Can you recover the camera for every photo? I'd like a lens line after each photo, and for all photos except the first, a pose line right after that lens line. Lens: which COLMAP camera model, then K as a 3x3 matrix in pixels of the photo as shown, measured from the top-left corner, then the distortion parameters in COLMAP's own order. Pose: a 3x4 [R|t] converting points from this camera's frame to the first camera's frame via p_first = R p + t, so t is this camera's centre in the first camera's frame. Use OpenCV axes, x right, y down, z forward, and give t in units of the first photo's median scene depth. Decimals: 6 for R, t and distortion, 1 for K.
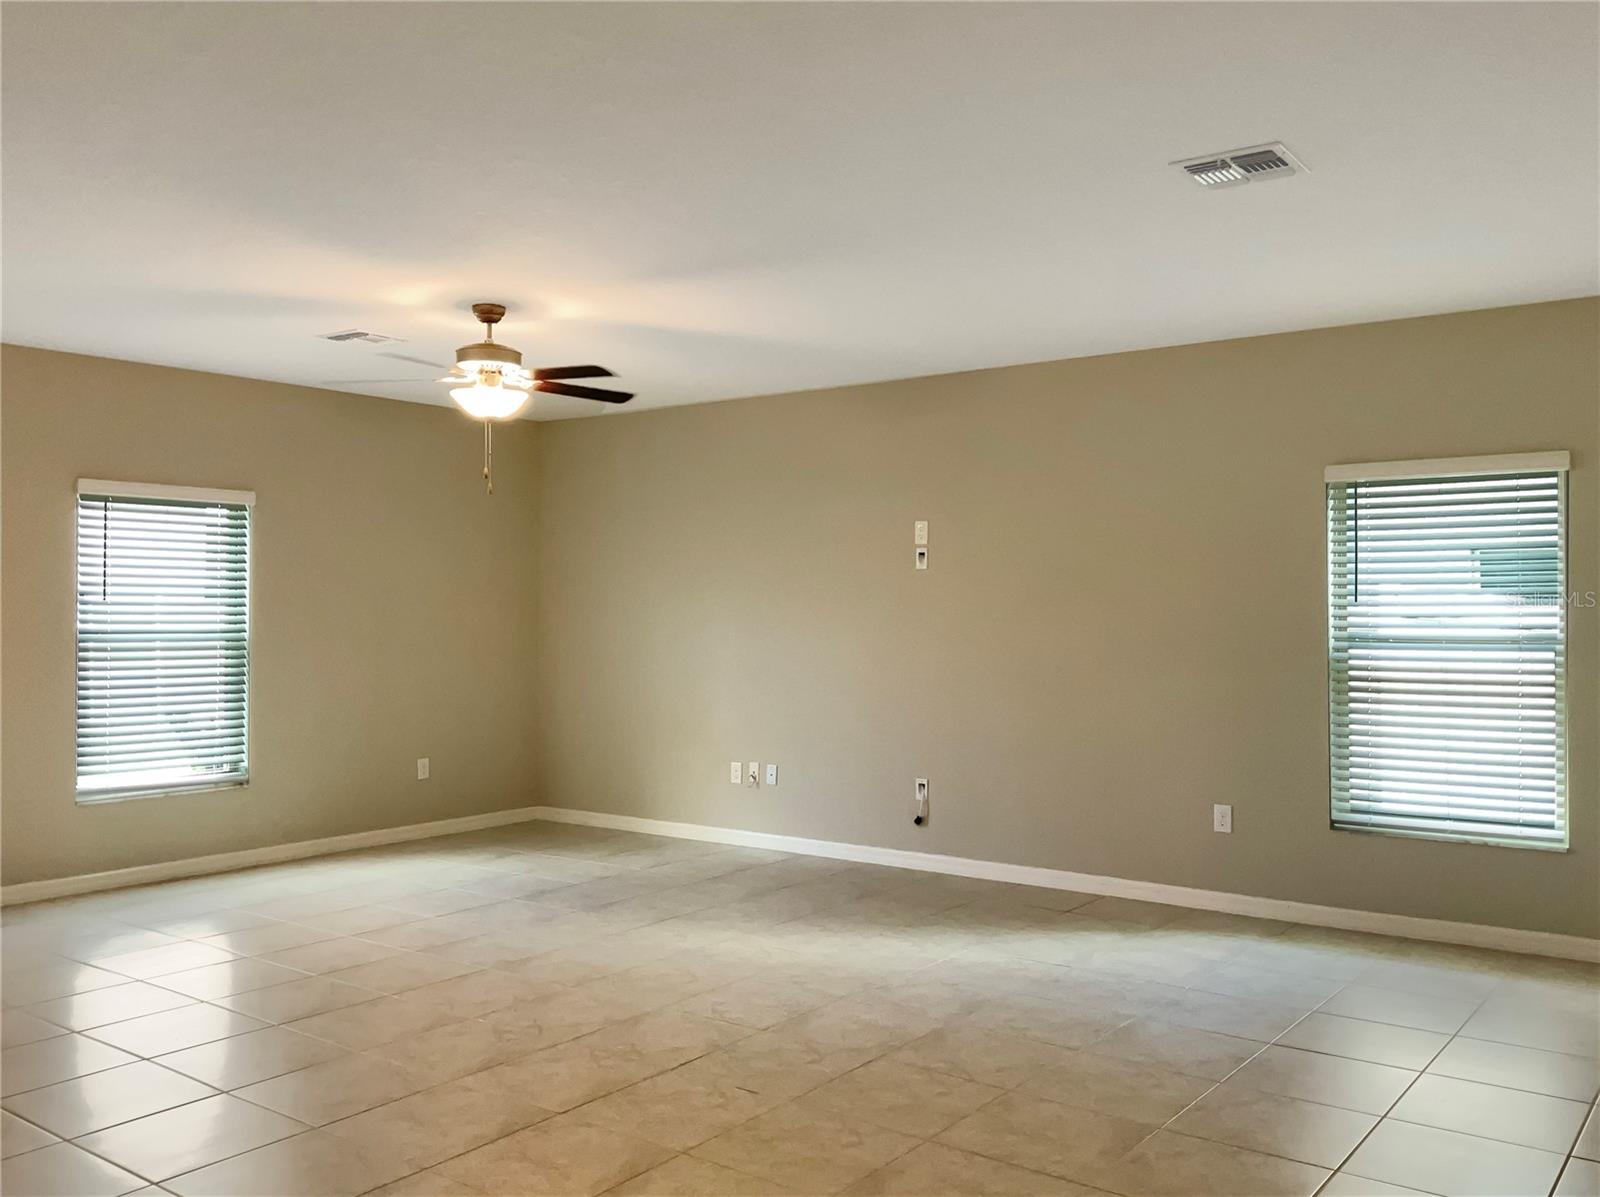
lens RADIAL K [[1338.3, 0, 797.6], [0, 1338.3, 594.5], [0, 0, 1]] dist [0.054946, -0.082247]
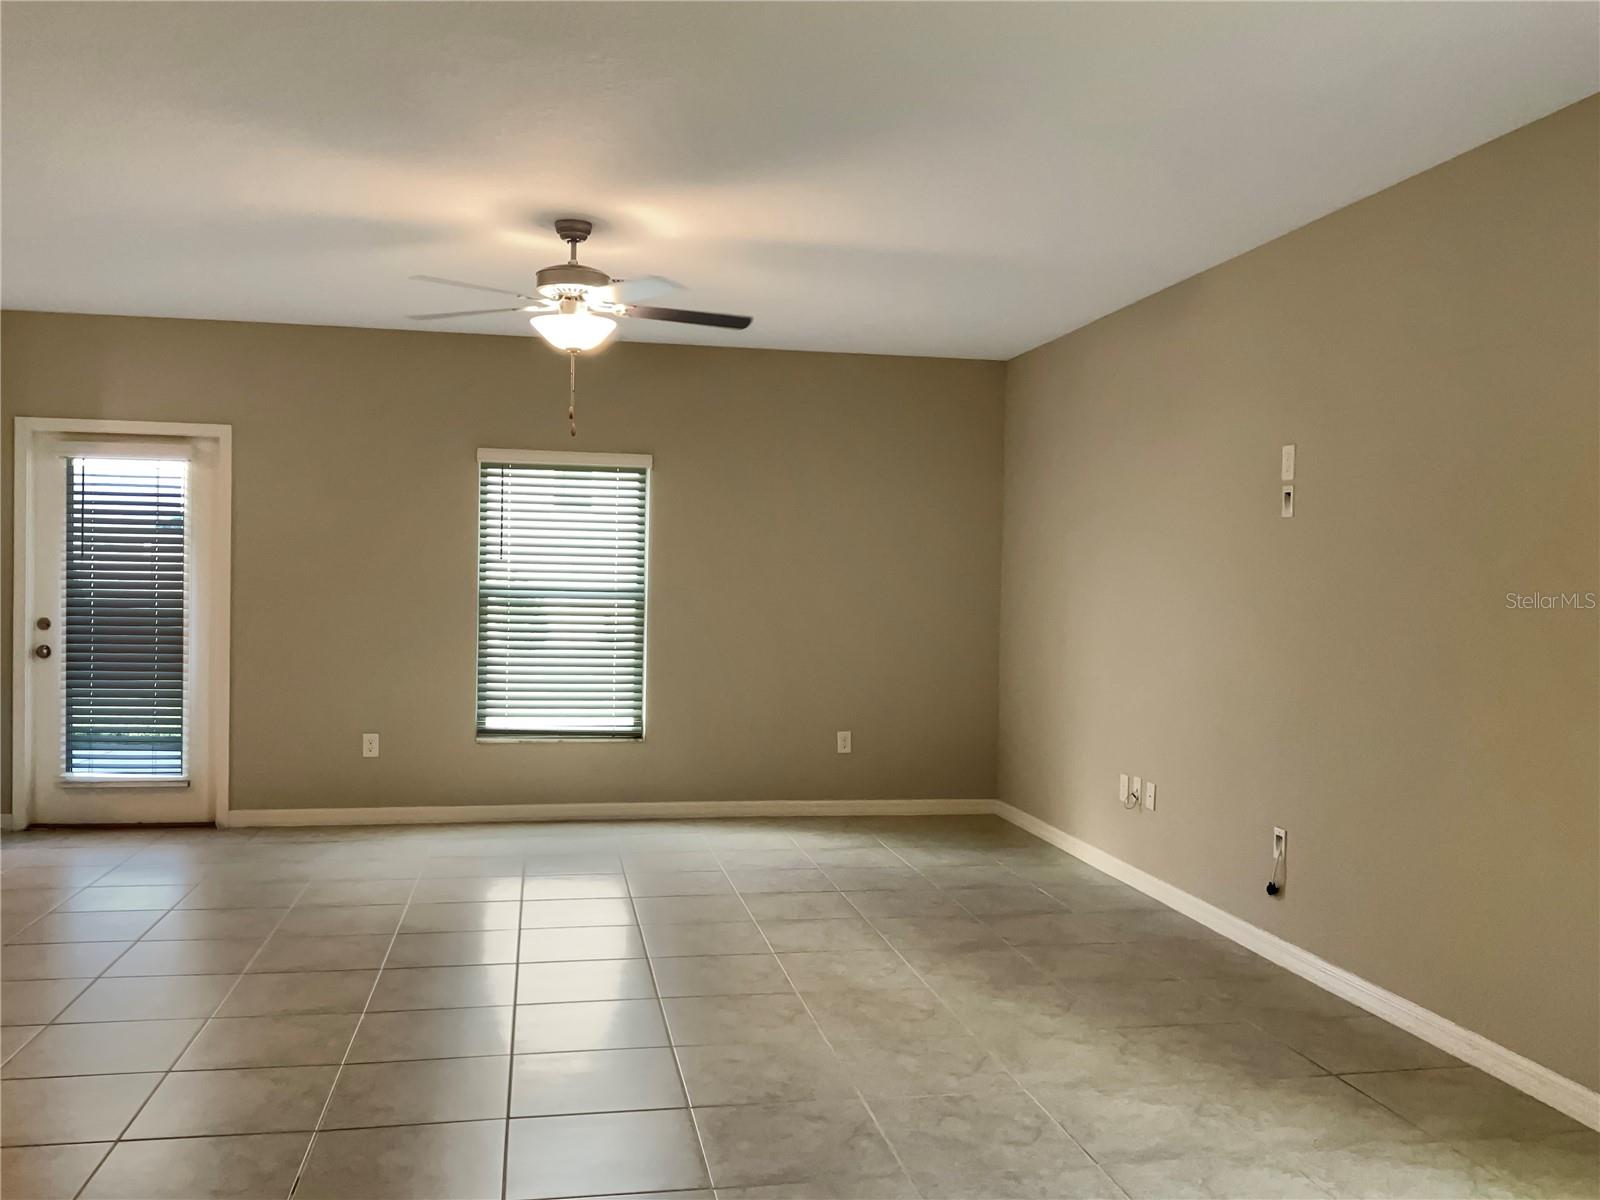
lens RADIAL K [[1301.9, 0, 785.8], [0, 1301.9, 606.6], [0, 0, 1]] dist [0.050296, -0.014456]
pose [[0.742448, 0.027517, -0.669339, 0.369278], [-0.008757, 0.999469, 0.031375, 0.007823], [0.669847, -0.017433, 0.742295, 0.366506]]
